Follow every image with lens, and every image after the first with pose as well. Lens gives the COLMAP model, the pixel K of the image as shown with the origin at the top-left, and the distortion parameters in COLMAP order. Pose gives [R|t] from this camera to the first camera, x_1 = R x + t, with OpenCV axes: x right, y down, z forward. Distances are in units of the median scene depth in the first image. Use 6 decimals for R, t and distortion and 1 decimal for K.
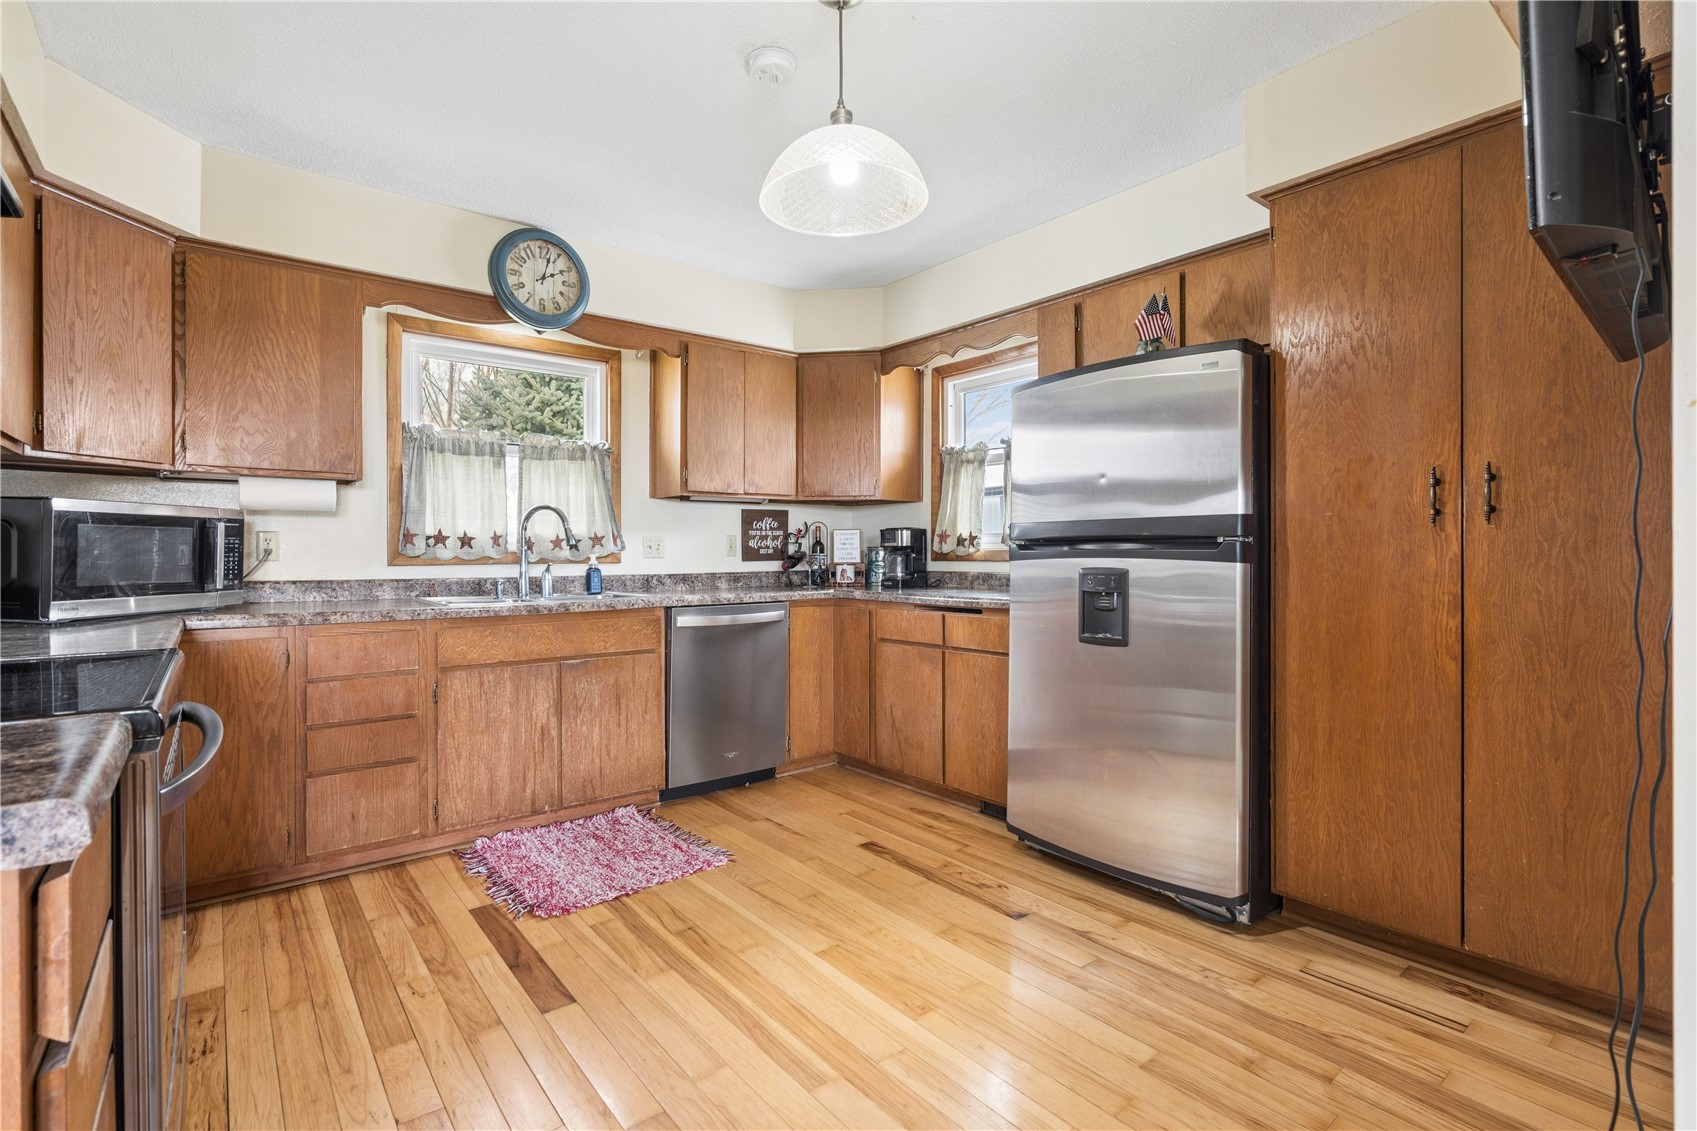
lens RADIAL K [[781.7, 0, 834.9], [0, 781.7, 553.1], [0, 0, 1]] dist [0.003649, 0.001288]
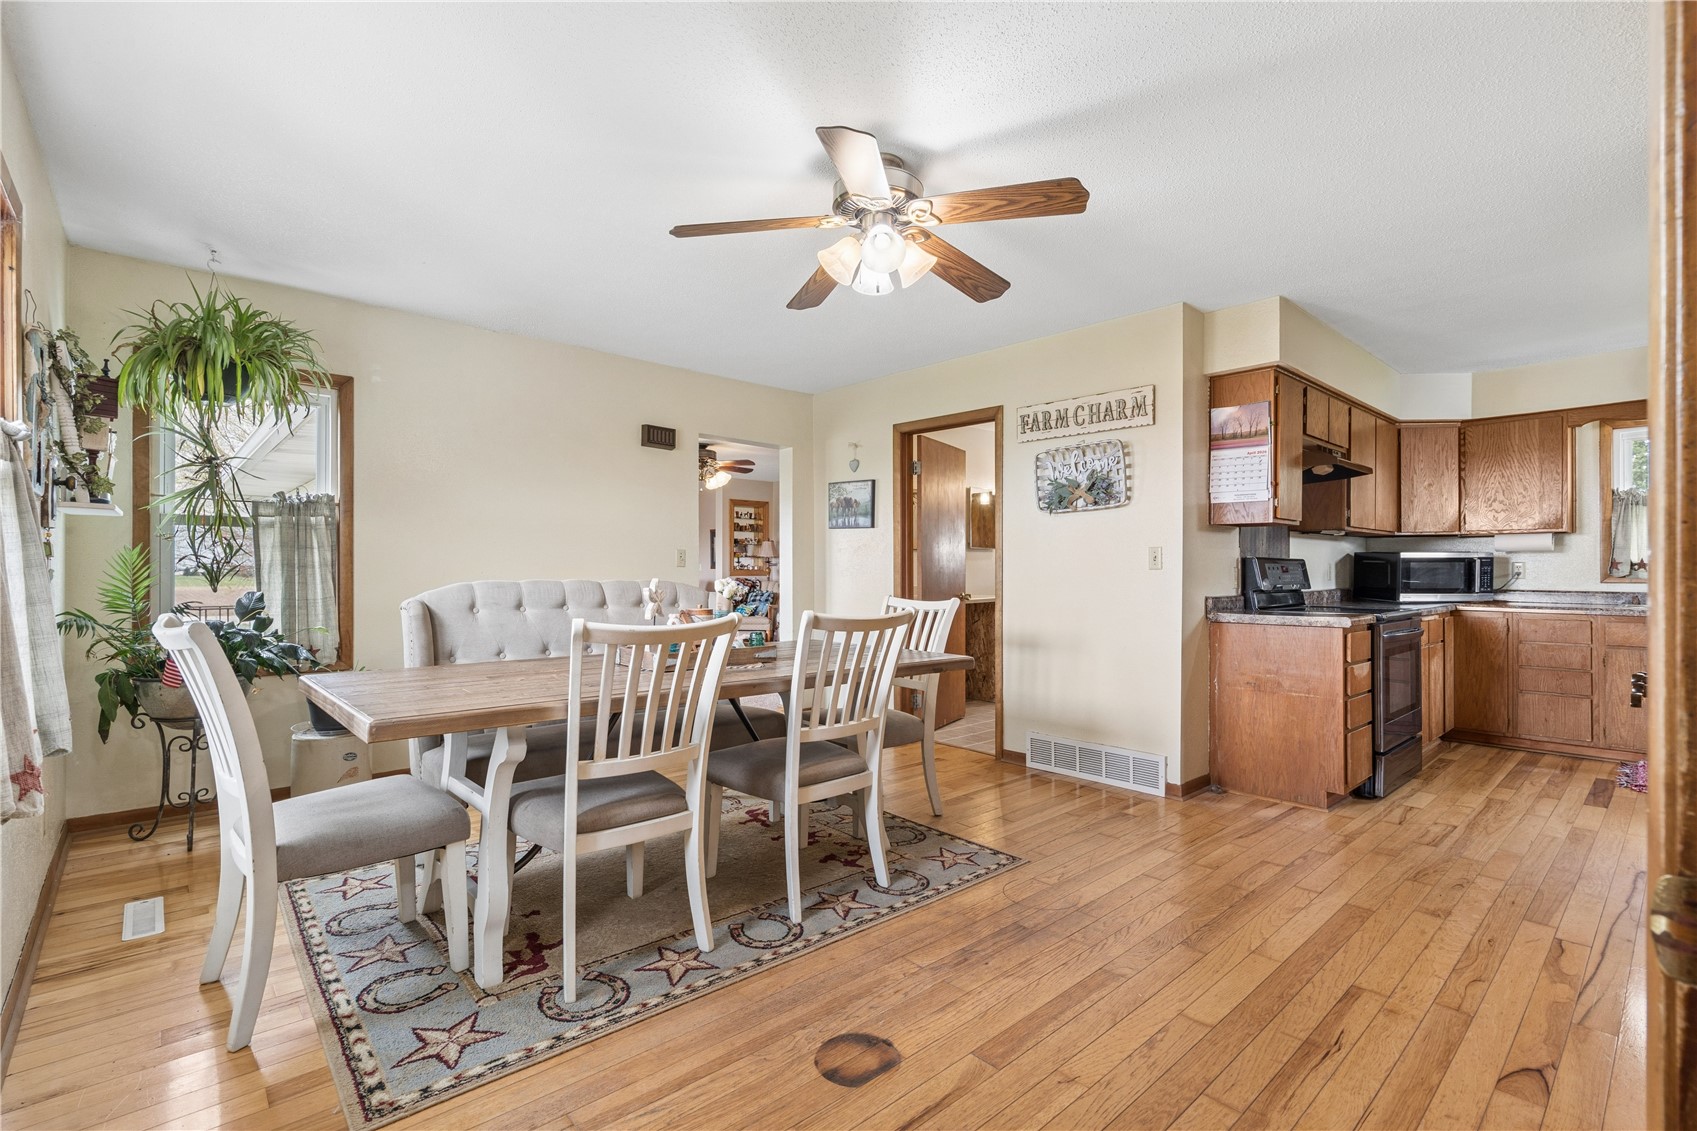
lens RADIAL K [[781.7, 0, 838.3], [0, 781.7, 568.1], [0, 0, 1]] dist [0.003649, 0.001288]
pose [[0.062832, 0.002289, -0.998021, 0.908685], [0.001688, 0.999996, 0.002400, -0.019303], [0.998023, -0.001835, 0.062828, -0.623229]]
